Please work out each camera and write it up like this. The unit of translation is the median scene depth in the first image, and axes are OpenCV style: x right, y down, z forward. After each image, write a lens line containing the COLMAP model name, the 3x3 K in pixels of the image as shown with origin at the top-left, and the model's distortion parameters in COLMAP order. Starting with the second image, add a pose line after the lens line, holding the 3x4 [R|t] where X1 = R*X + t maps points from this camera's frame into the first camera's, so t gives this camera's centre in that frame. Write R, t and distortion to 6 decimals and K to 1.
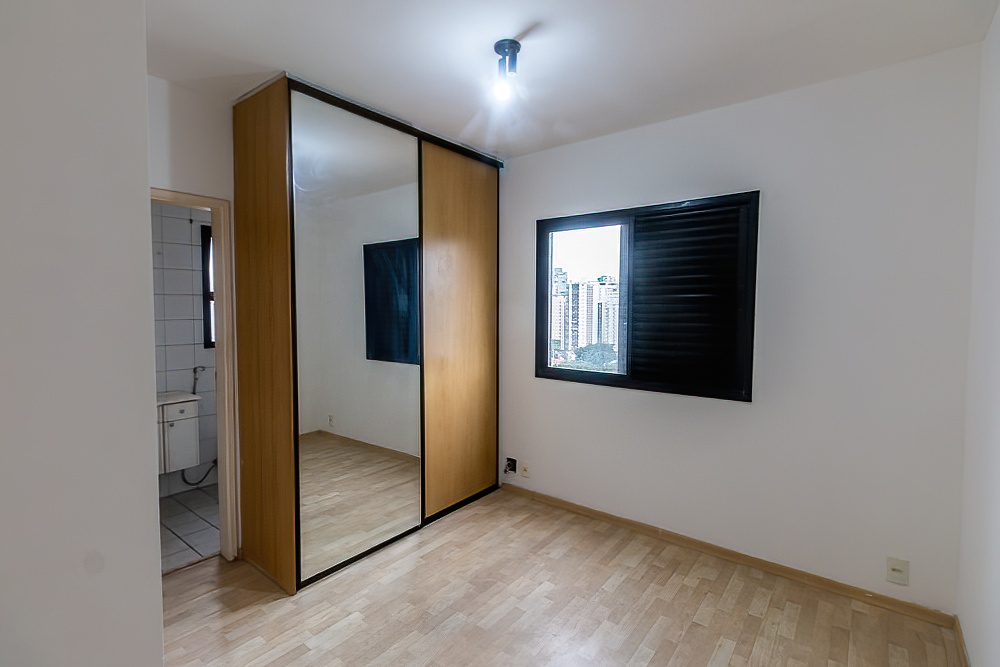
lens RADIAL K [[468.9, 0, 496.8], [0, 468.9, 324.9], [0, 0, 1]] dist [0.005381, 0.000131]
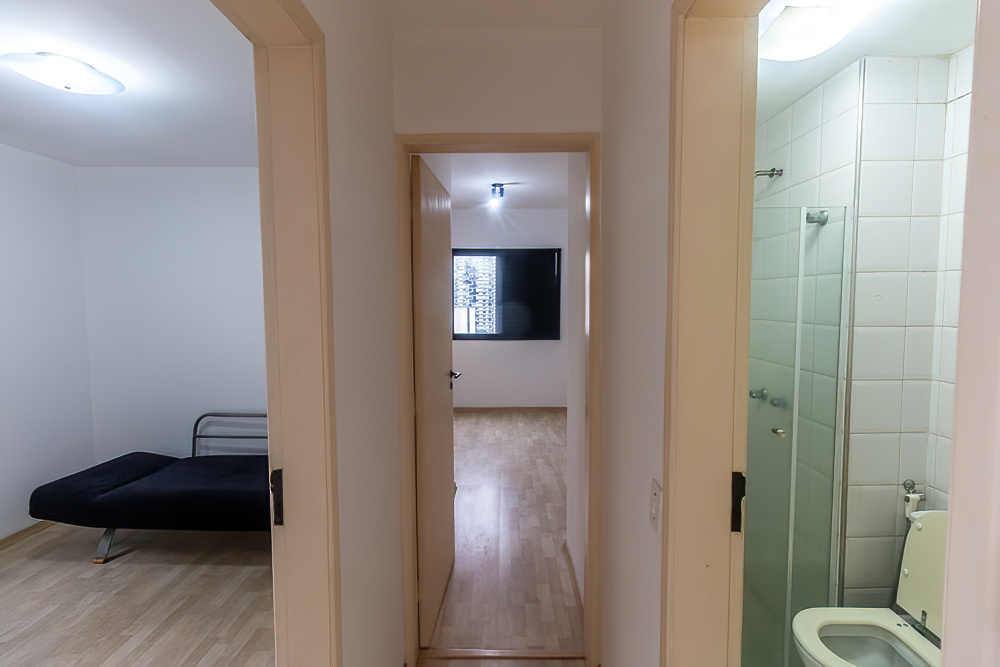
lens RADIAL K [[468.9, 0, 496.8], [0, 468.9, 324.9], [0, 0, 1]] dist [0.005381, 0.000131]
pose [[0.788821, -0.038809, 0.613397, -1.118736], [0.030046, 0.999246, 0.024582, 0.026727], [-0.613888, -0.000961, 0.789392, -0.629394]]
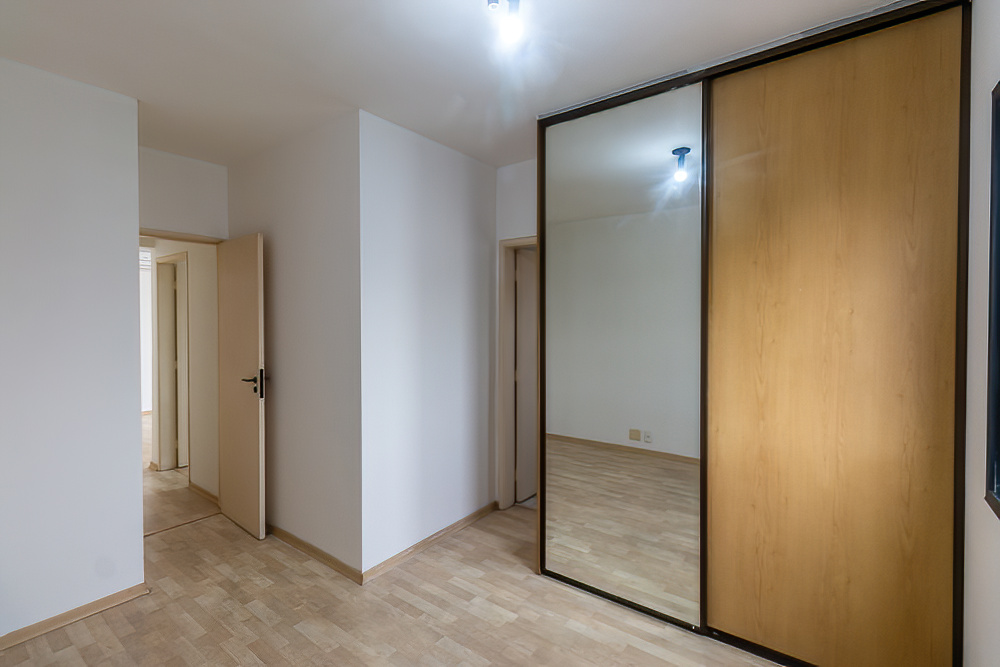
lens RADIAL K [[451.5, 0, 501.1], [0, 451.5, 324.9], [0, 0, 1]] dist [0.001485, -0.000019]
pose [[0.046367, 0.013608, -0.998832, 0.579241], [-0.044339, 0.998950, 0.011551, -0.026009], [0.997940, 0.043752, 0.046922, 0.767255]]
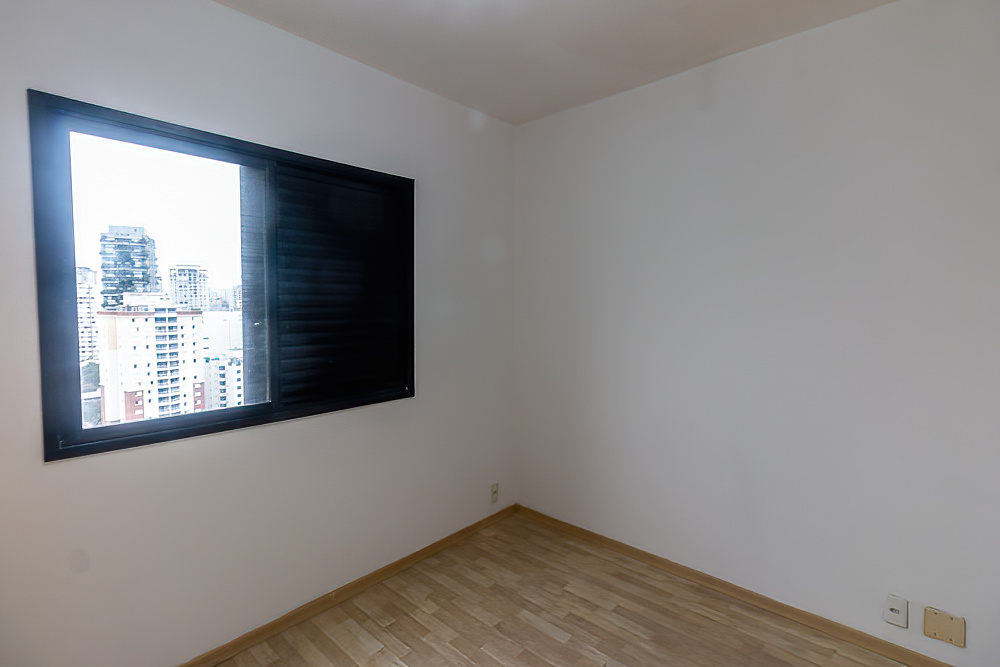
lens RADIAL K [[476.3, 0, 513.6], [0, 476.3, 326.8], [0, 0, 1]] dist [0.003125, -0.000182]
pose [[0.054830, -0.053401, 0.997067, -0.433567], [0.040812, 0.997854, 0.051199, -0.022393], [-0.997661, 0.037885, 0.056892, 0.742237]]
